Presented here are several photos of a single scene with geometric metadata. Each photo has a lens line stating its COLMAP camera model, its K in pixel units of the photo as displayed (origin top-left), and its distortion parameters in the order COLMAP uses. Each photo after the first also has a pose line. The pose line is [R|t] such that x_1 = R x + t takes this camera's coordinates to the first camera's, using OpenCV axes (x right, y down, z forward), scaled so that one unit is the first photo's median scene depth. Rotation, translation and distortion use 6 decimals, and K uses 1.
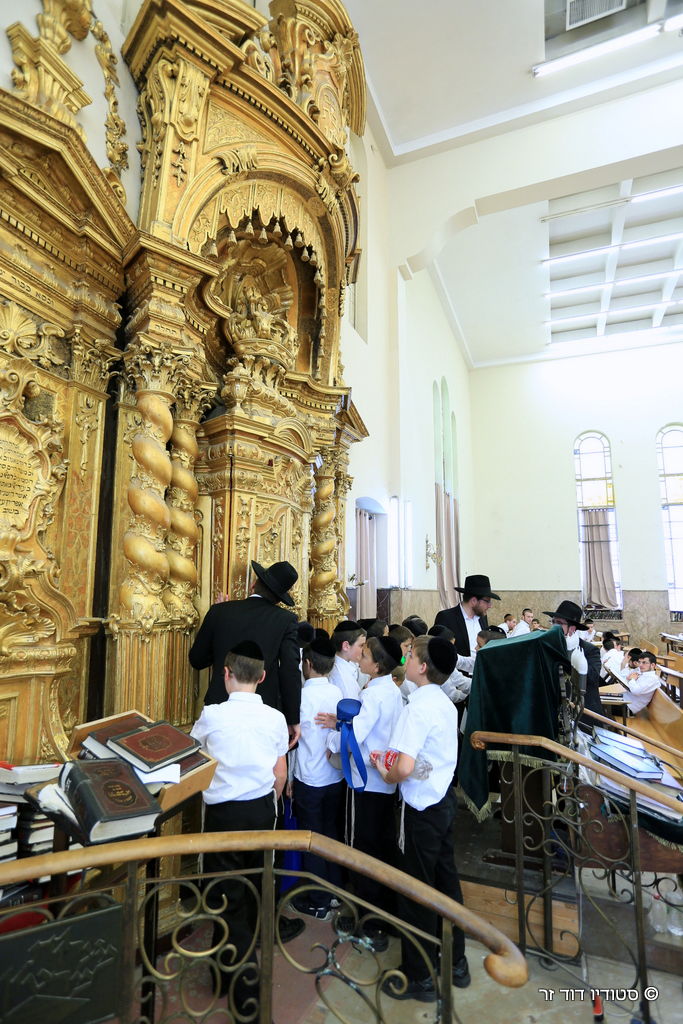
lens RADIAL K [[517.4, 0, 337.1], [0, 517.4, 509.8], [0, 0, 1]] dist [-0.005953, 0.001074]
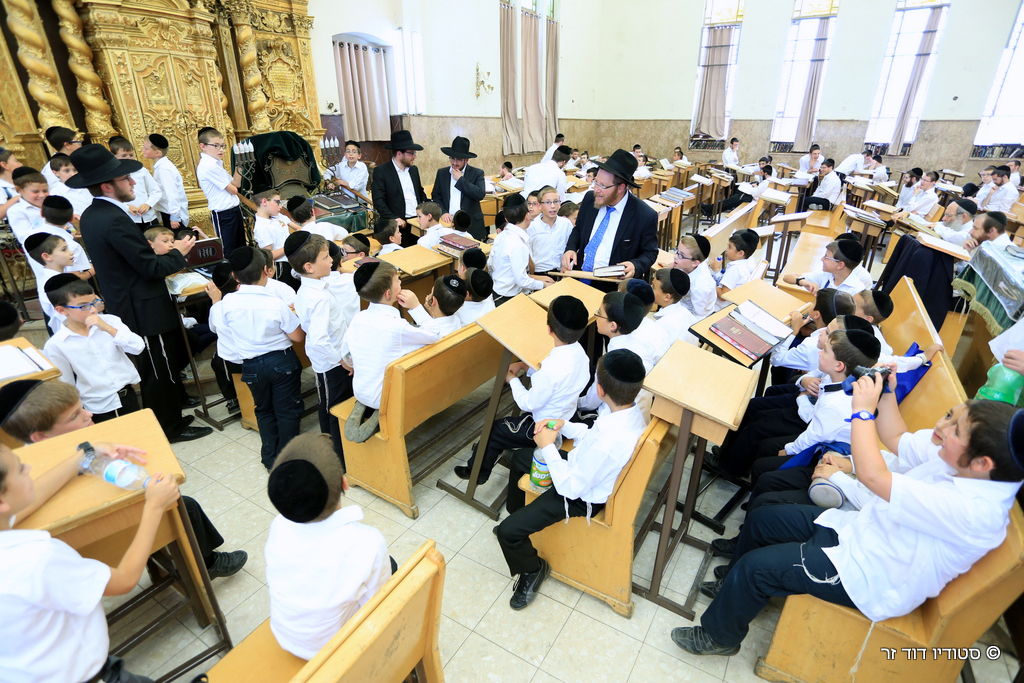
lens RADIAL K [[517.4, 0, 517.7], [0, 517.4, 342.4], [0, 0, 1]] dist [-0.005953, 0.001074]
pose [[0.983129, 0.075236, -0.166726, 0.344305], [0.024731, 0.848450, 0.528698, -0.018518], [0.181236, -0.523902, 0.832274, -0.144743]]
